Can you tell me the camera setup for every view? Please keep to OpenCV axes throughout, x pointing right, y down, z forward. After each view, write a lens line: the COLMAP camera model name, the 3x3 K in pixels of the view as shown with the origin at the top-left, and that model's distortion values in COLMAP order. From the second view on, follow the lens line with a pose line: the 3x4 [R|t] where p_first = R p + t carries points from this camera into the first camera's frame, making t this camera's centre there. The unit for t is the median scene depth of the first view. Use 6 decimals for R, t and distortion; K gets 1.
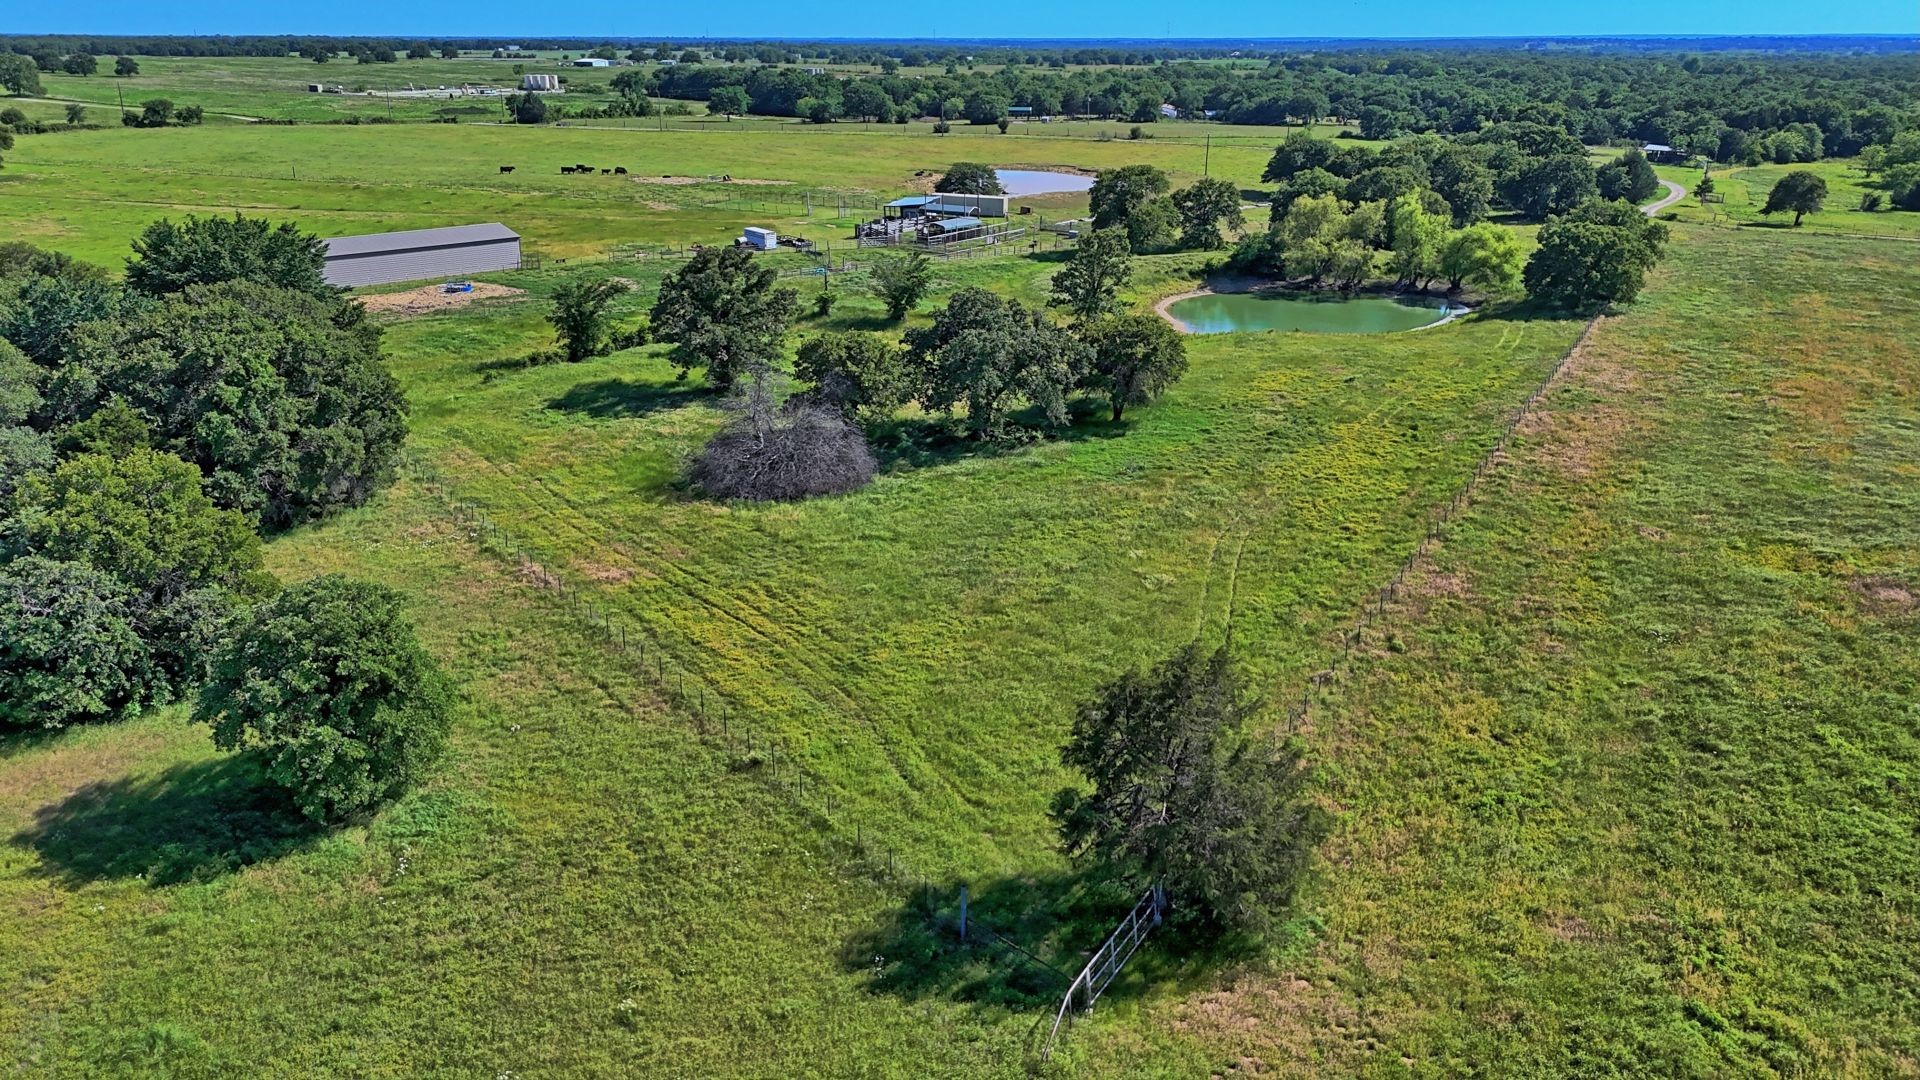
lens RADIAL K [[1408.1, 0, 960.0], [0, 1408.1, 540.0], [0, 0, 1]] dist [0.100518, -0.098570]
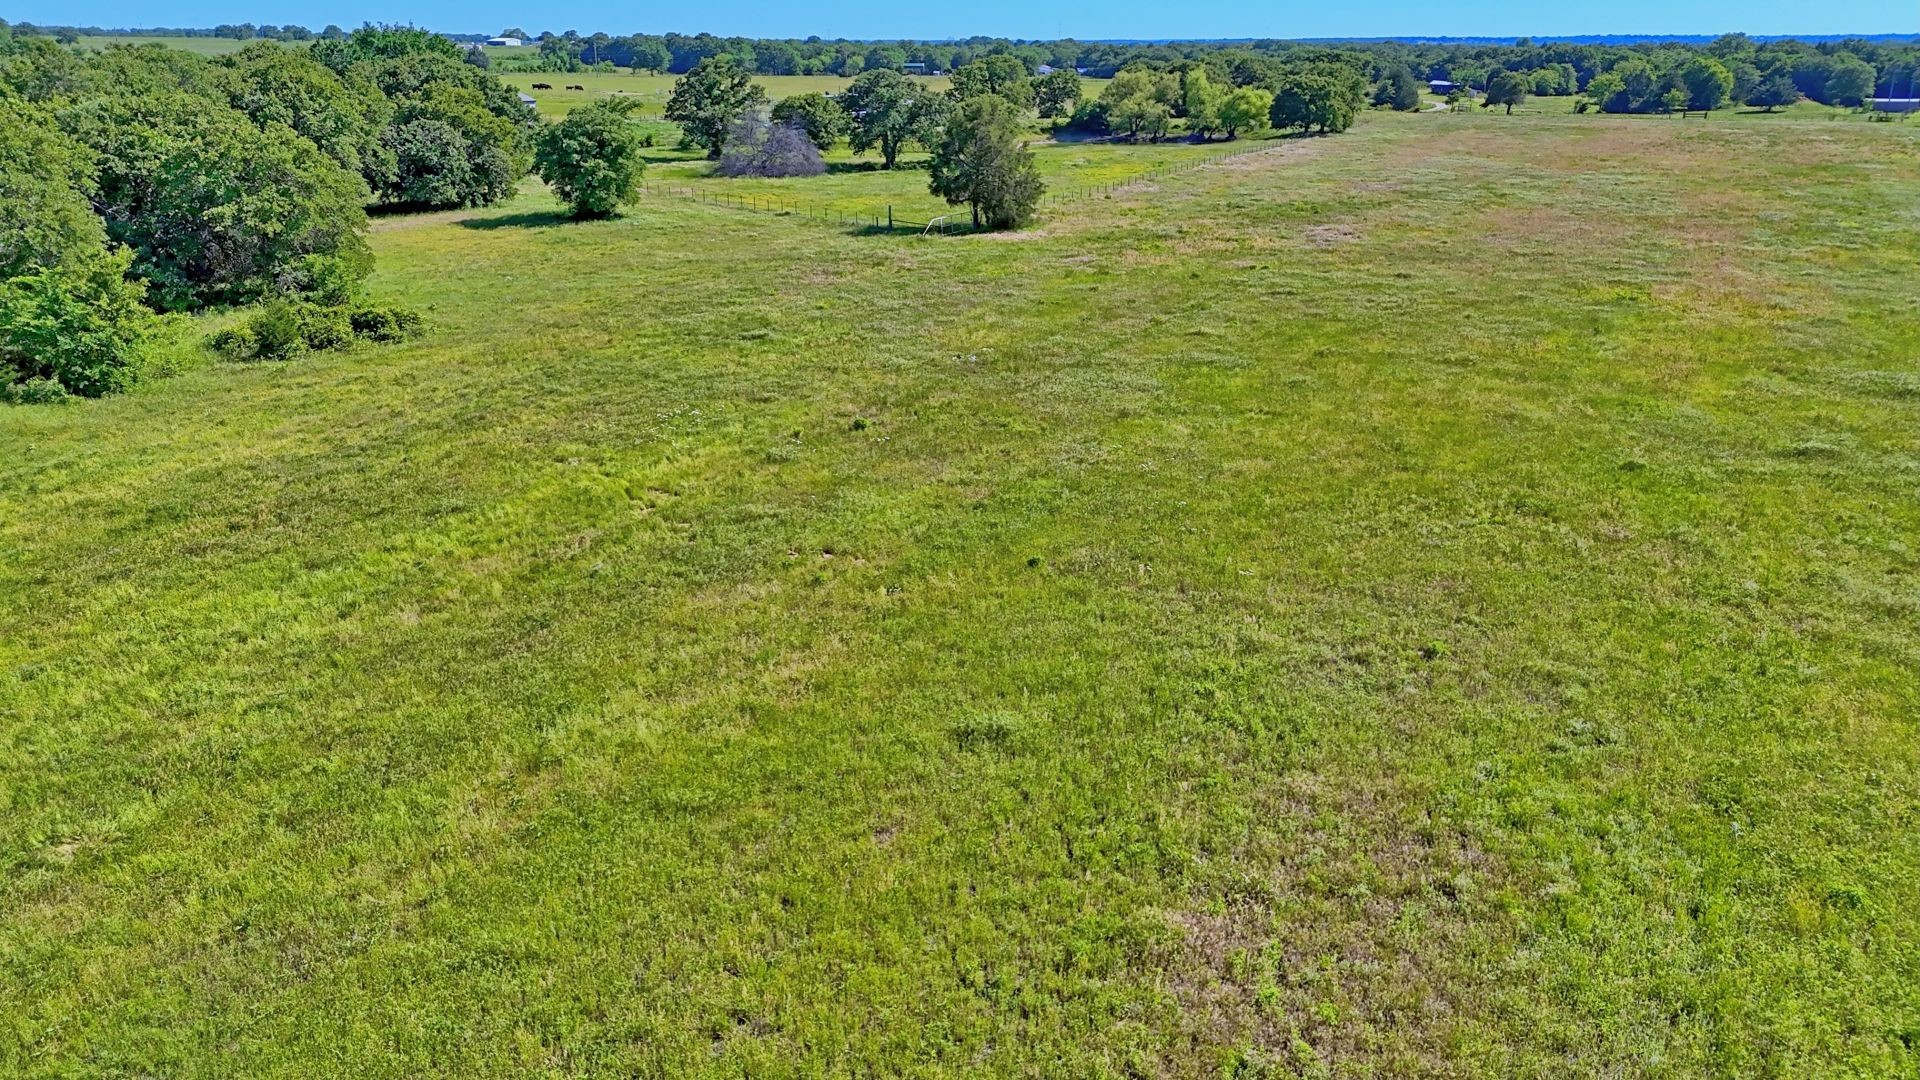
lens RADIAL K [[1408.1, 0, 960.0], [0, 1408.1, 540.0], [0, 0, 1]] dist [0.100518, -0.098570]
pose [[0.997558, -0.024773, 0.065309, -0.012301], [0.024895, 0.999690, -0.001054, 0.205965], [-0.065263, 0.002677, 0.997865, -0.348538]]
